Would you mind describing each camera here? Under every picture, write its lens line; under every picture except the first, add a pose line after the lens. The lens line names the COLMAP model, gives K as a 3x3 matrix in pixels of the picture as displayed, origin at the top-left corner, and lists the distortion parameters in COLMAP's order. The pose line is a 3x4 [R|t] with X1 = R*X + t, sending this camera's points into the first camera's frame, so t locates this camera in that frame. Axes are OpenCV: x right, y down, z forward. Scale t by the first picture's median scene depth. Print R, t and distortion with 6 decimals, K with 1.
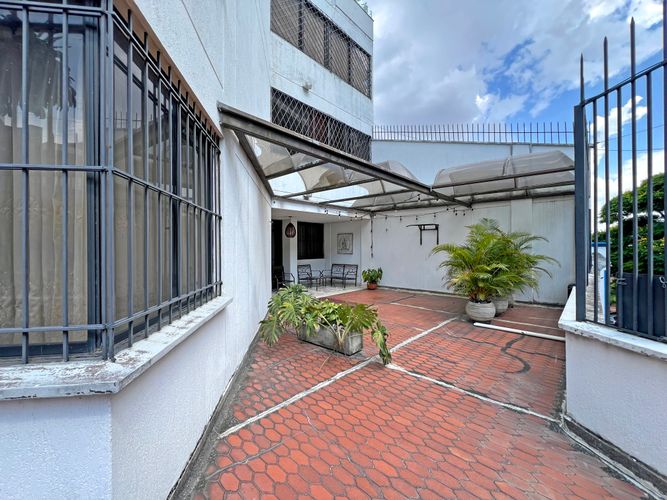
lens RADIAL K [[267.3, 0, 330.9], [0, 267.3, 247.9], [0, 0, 1]] dist [-0.001582, 0.000012]
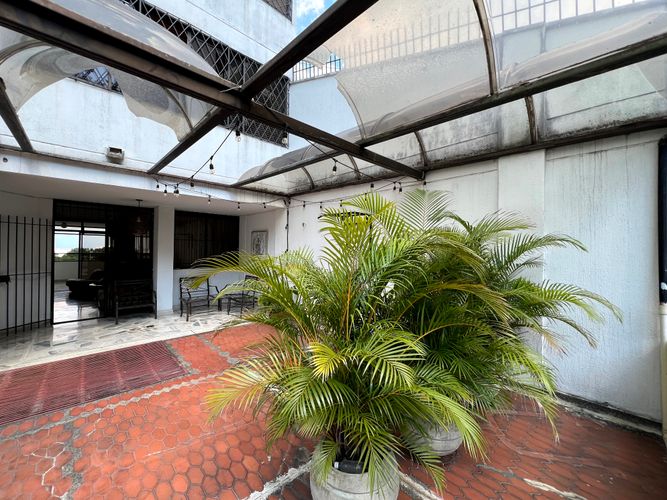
lens RADIAL K [[267.3, 0, 330.9], [0, 267.3, 247.9], [0, 0, 1]] dist [-0.001582, 0.000012]
pose [[0.998842, 0.019436, -0.044010, 0.373643], [-0.019589, 0.999803, -0.003059, -0.015663], [0.043942, 0.003917, 0.999026, 0.481727]]
